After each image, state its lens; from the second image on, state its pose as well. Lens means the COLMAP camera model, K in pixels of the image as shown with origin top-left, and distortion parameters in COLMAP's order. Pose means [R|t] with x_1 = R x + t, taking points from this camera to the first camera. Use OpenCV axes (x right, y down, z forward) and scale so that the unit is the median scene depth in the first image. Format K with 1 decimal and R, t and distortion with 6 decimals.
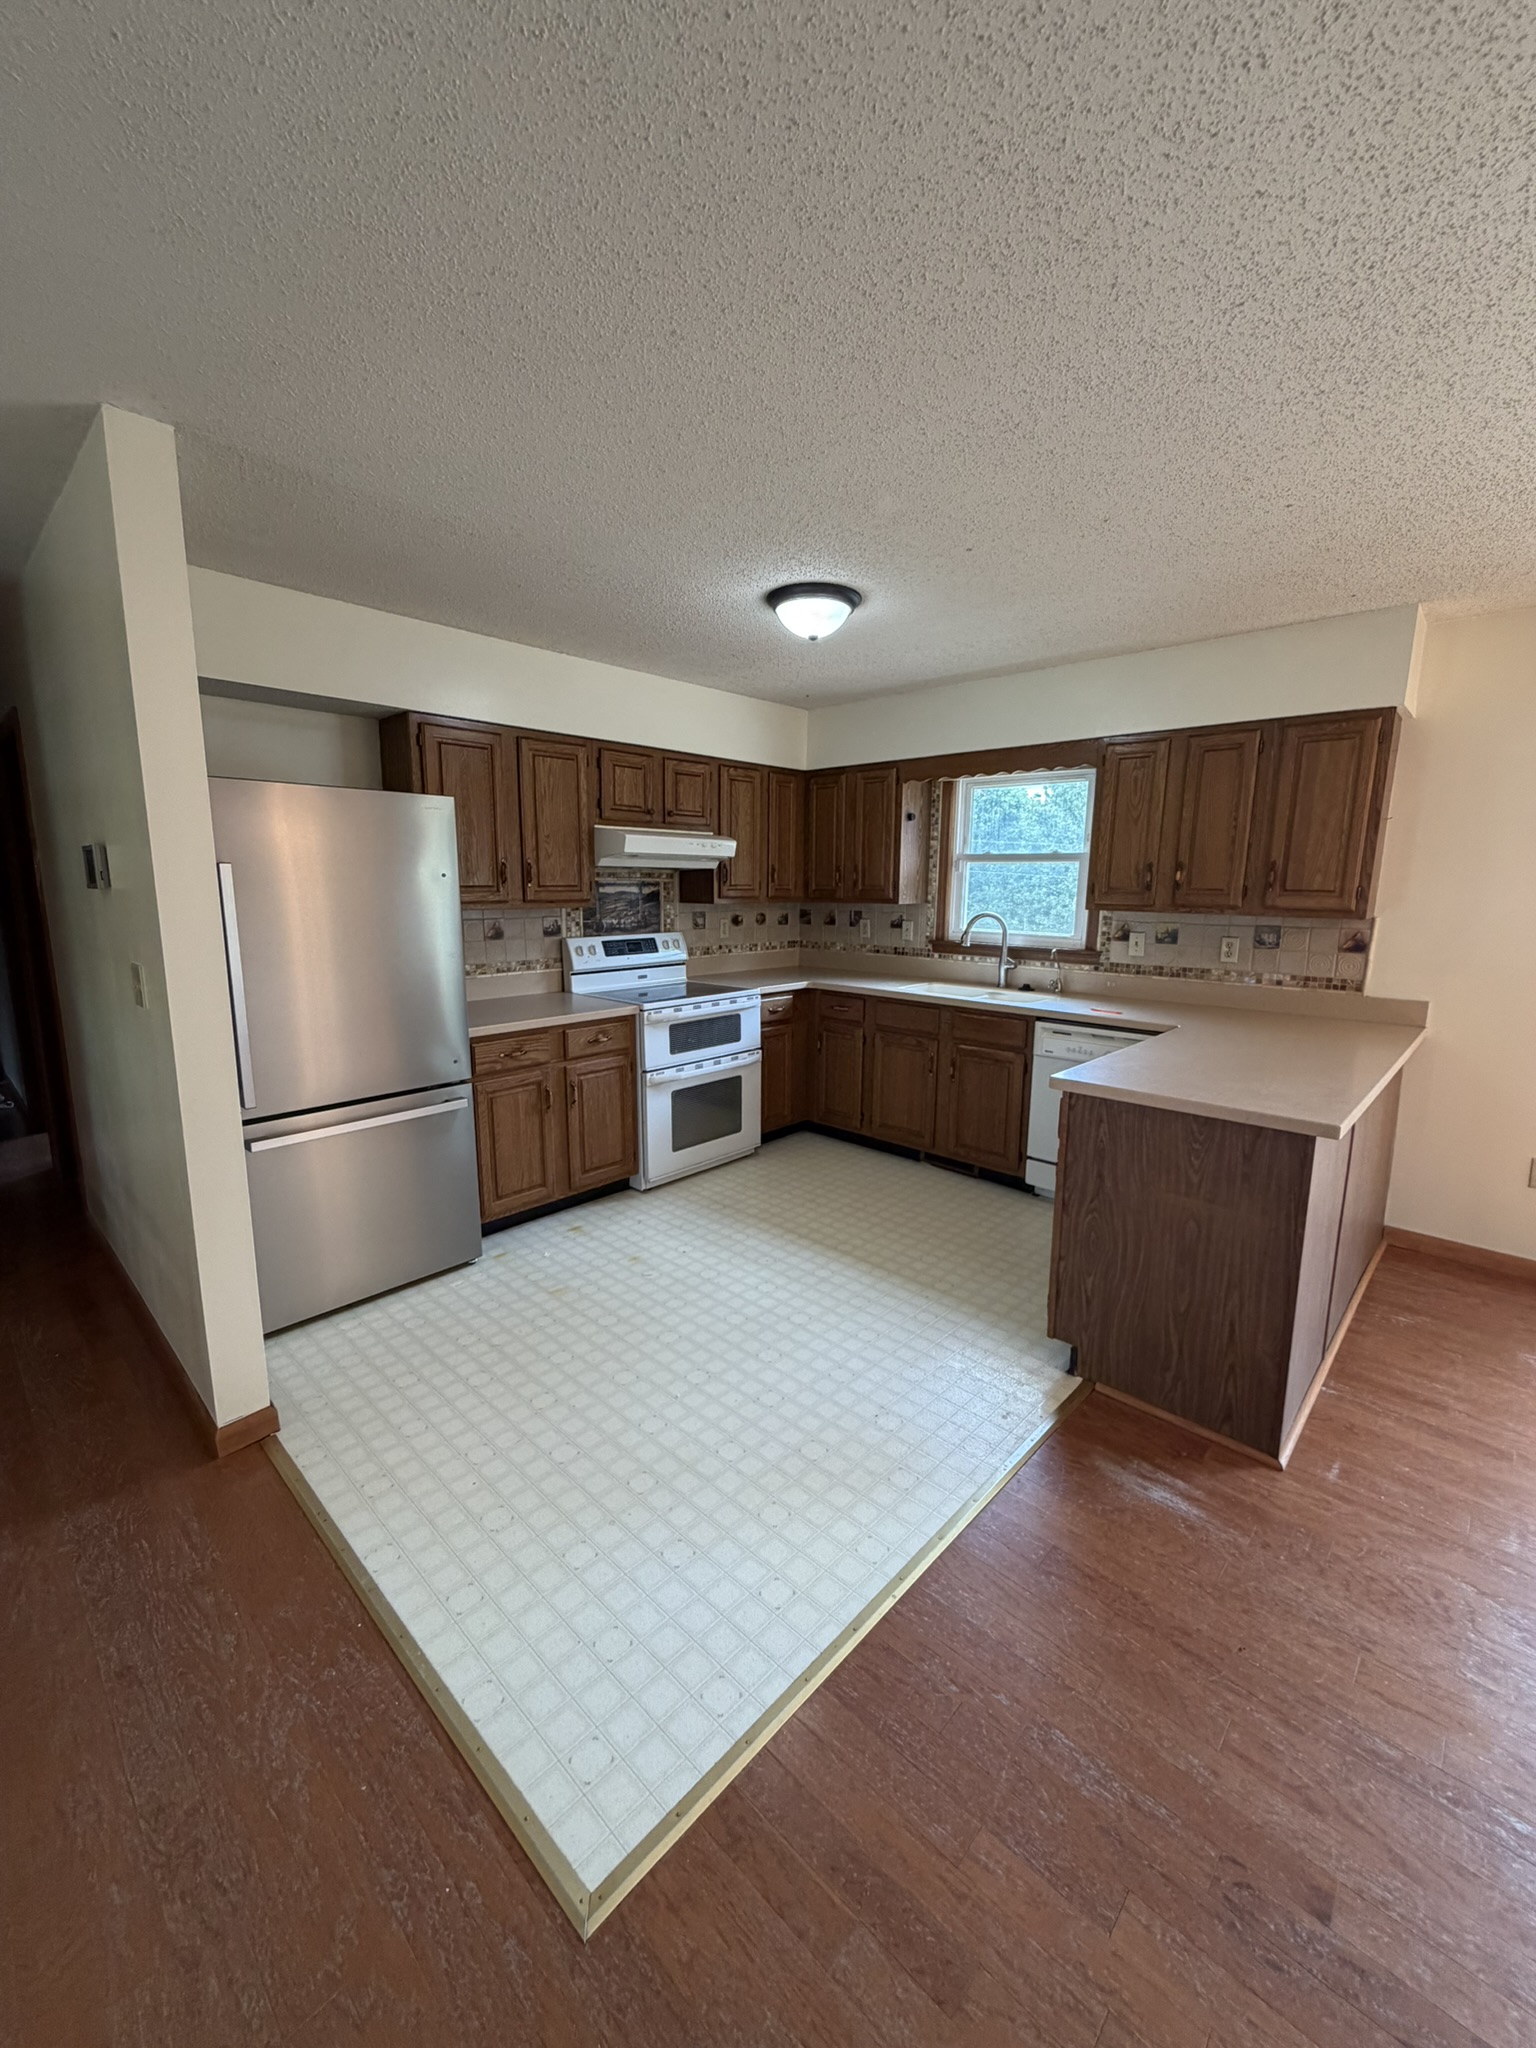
lens RADIAL K [[817.0, 0, 768.0], [0, 817.0, 1024.0], [0, 0, 1]] dist [0.001815, 0.000073]
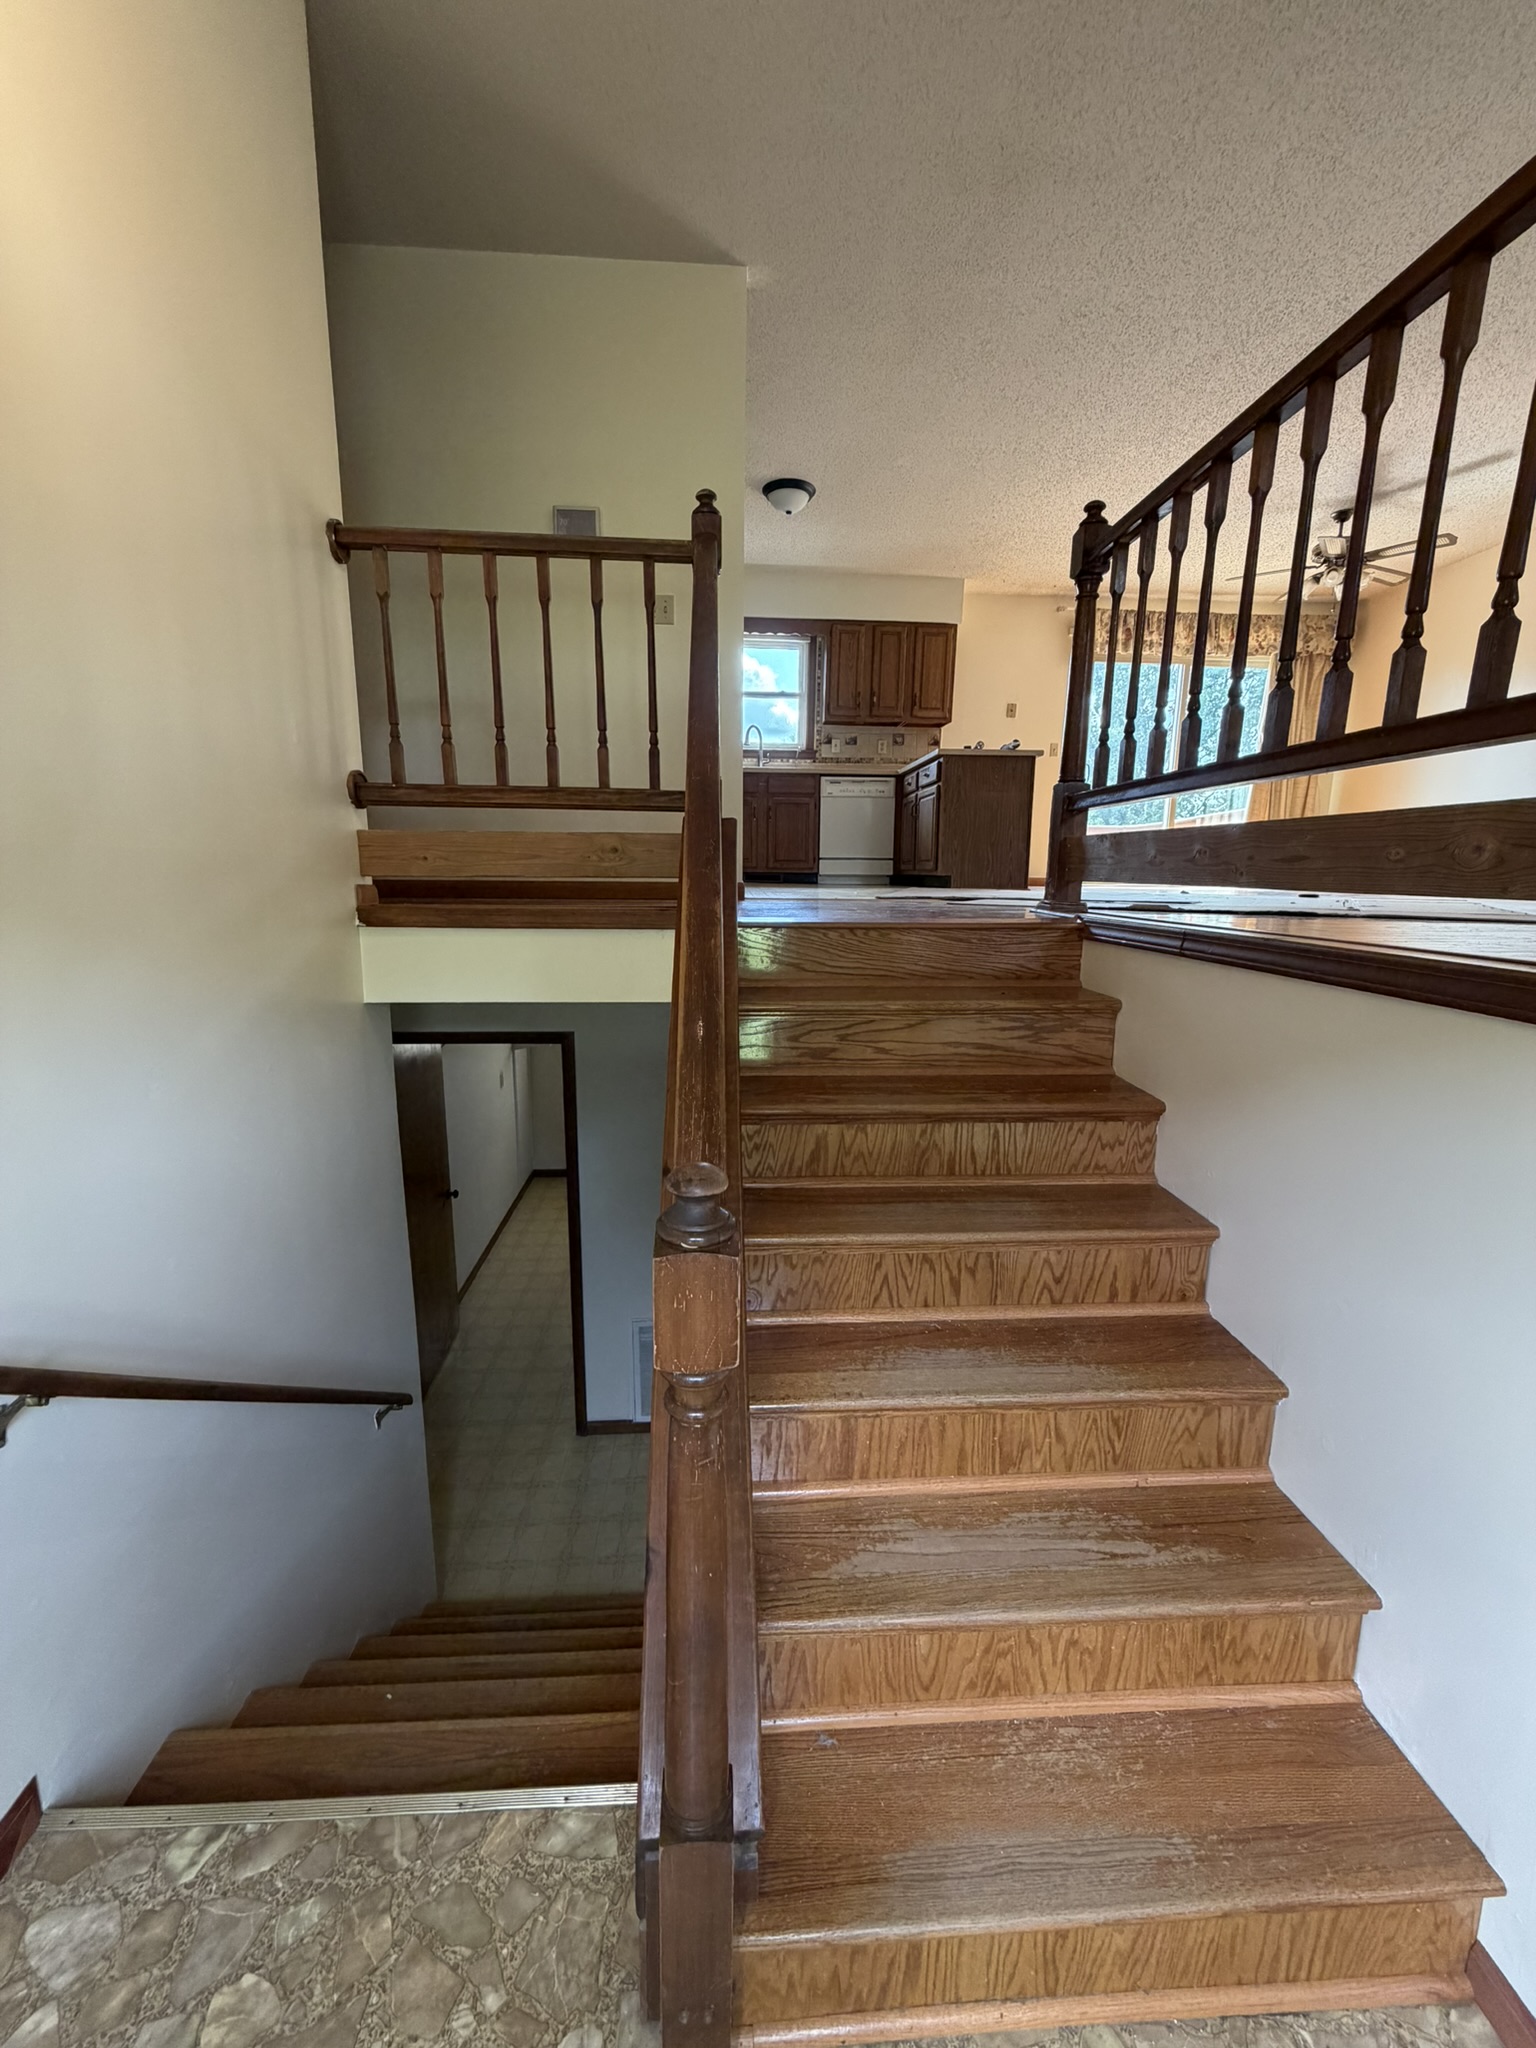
lens RADIAL K [[817.0, 0, 768.0], [0, 817.0, 1024.0], [0, 0, 1]] dist [0.001815, 0.000073]
pose [[0.687902, -0.136613, 0.712831, -1.087876], [0.119259, 0.990053, 0.074654, 0.381680], [-0.715938, 0.033656, 0.697352, -0.132377]]
